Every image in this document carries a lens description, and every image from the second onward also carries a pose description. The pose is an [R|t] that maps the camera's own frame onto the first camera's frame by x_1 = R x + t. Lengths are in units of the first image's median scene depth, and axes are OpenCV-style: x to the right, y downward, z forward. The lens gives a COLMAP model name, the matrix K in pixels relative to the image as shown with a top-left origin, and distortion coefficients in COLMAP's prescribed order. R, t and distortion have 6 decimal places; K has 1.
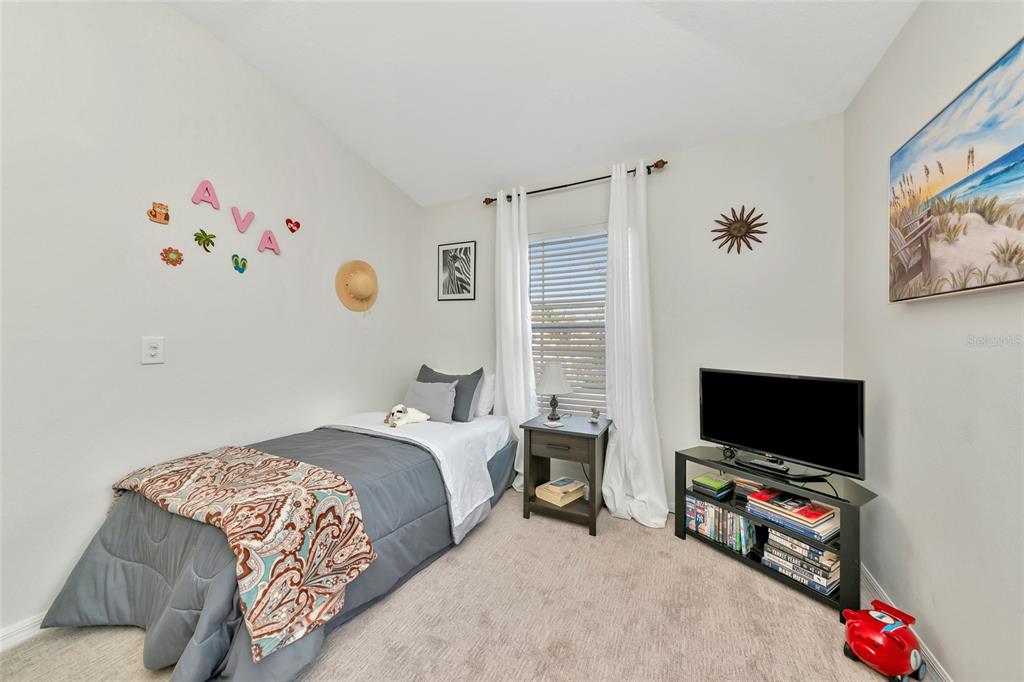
lens RADIAL K [[354.3, 0, 513.8], [0, 354.3, 337.9], [0, 0, 1]] dist [0.000287, -0.000018]
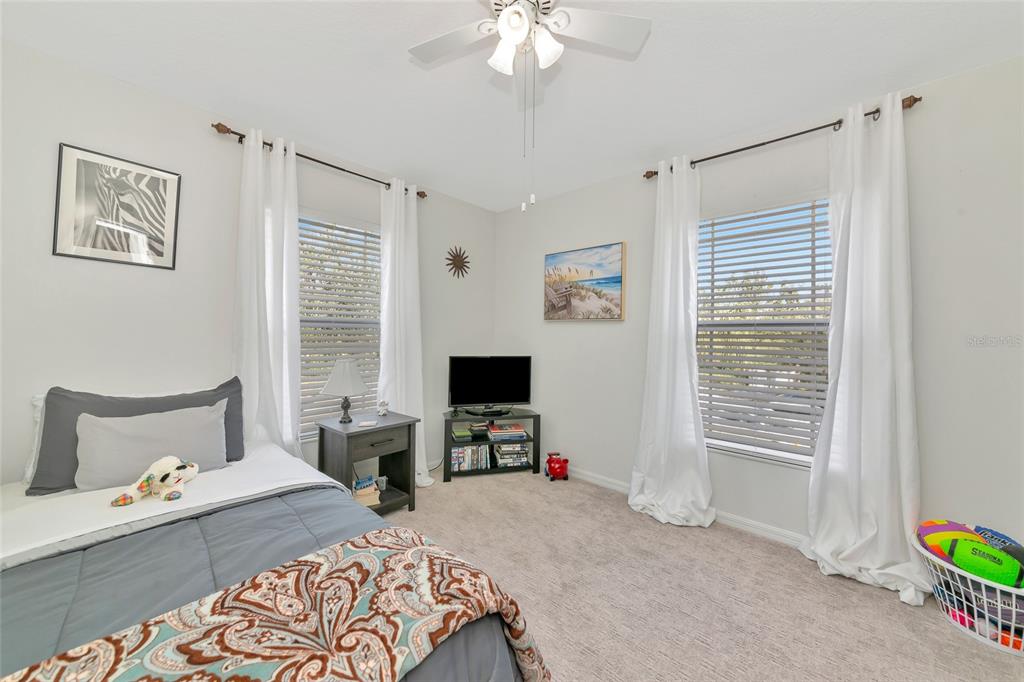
lens RADIAL K [[361.9, 0, 500.5], [0, 361.9, 329.9], [0, 0, 1]] dist [-0.001649, -0.000159]
pose [[0.283292, 0.016440, 0.958893, -0.916251], [-0.011112, 0.999842, -0.013859, -0.001090], [-0.958969, -0.006730, 0.283430, 0.470503]]
